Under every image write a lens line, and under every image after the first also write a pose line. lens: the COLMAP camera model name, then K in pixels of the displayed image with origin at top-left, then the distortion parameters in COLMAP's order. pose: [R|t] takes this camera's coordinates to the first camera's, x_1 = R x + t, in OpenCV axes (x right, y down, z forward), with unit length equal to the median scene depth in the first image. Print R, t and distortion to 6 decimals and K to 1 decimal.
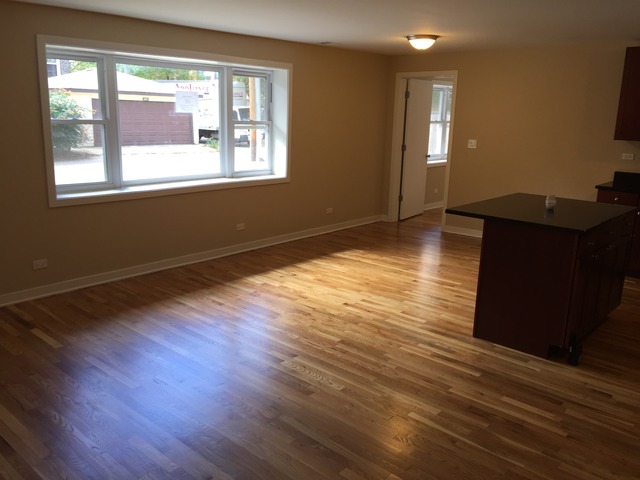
lens RADIAL K [[549.2, 0, 320.0], [0, 549.2, 240.0], [0, 0, 1]] dist [0.080933, -0.117848]
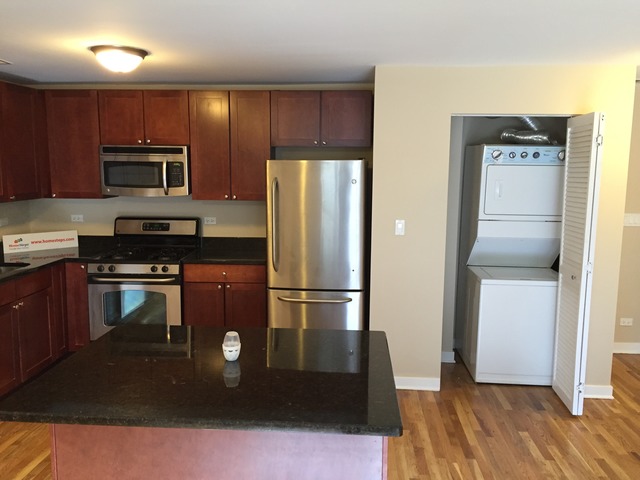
lens RADIAL K [[549.2, 0, 320.0], [0, 549.2, 240.0], [0, 0, 1]] dist [0.080933, -0.117848]
pose [[-0.620387, -0.136582, 0.772311, -0.025927], [0.160510, 0.941767, 0.295485, -0.287576], [-0.767695, 0.307279, -0.562337, 1.137876]]
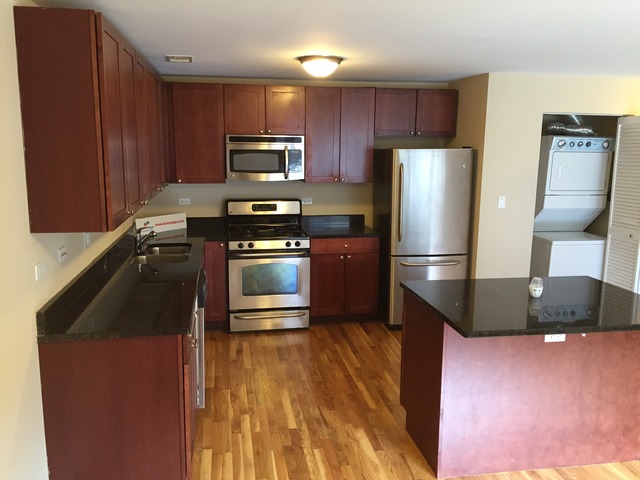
lens RADIAL K [[549.2, 0, 320.0], [0, 549.2, 240.0], [0, 0, 1]] dist [0.080933, -0.117848]
pose [[-0.787260, -0.139073, 0.600734, 0.194214], [0.114940, 0.924061, 0.364554, -0.408872], [-0.605814, 0.356047, -0.711491, 1.598082]]
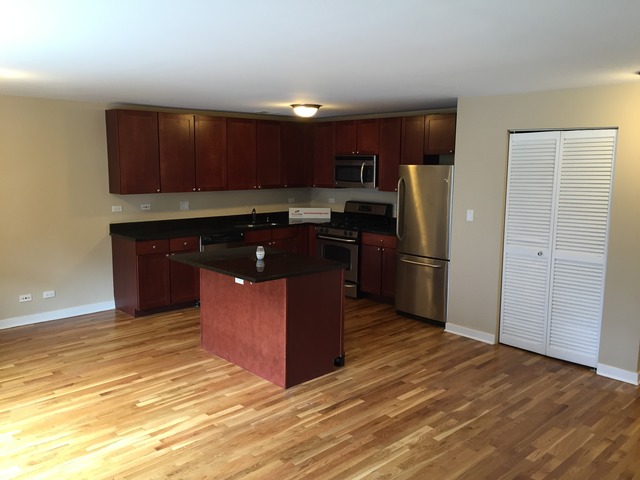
lens RADIAL K [[549.2, 0, 320.0], [0, 549.2, 240.0], [0, 0, 1]] dist [0.080933, -0.117848]
pose [[0.080431, -0.167903, 0.982517, -0.648501], [0.226560, 0.962990, 0.146019, -0.218560], [-0.970671, 0.210854, 0.115494, 0.708054]]
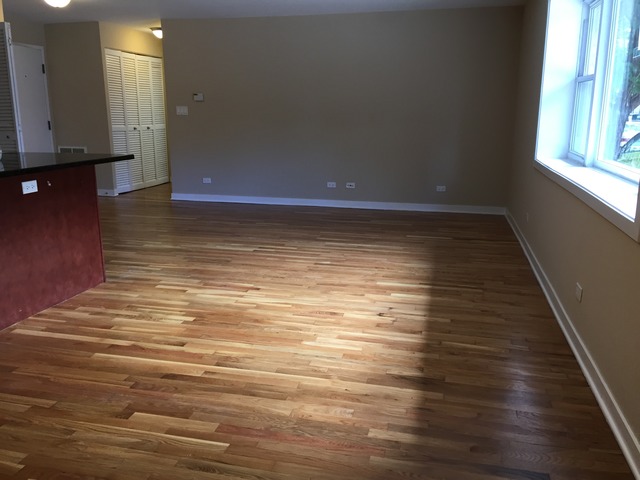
lens RADIAL K [[549.2, 0, 320.0], [0, 549.2, 240.0], [0, 0, 1]] dist [0.080933, -0.117848]
pose [[-0.878435, 0.082441, -0.470697, 0.371981], [-0.134381, 0.902639, 0.408883, -0.320310], [0.458578, 0.422430, -0.781831, 1.783576]]
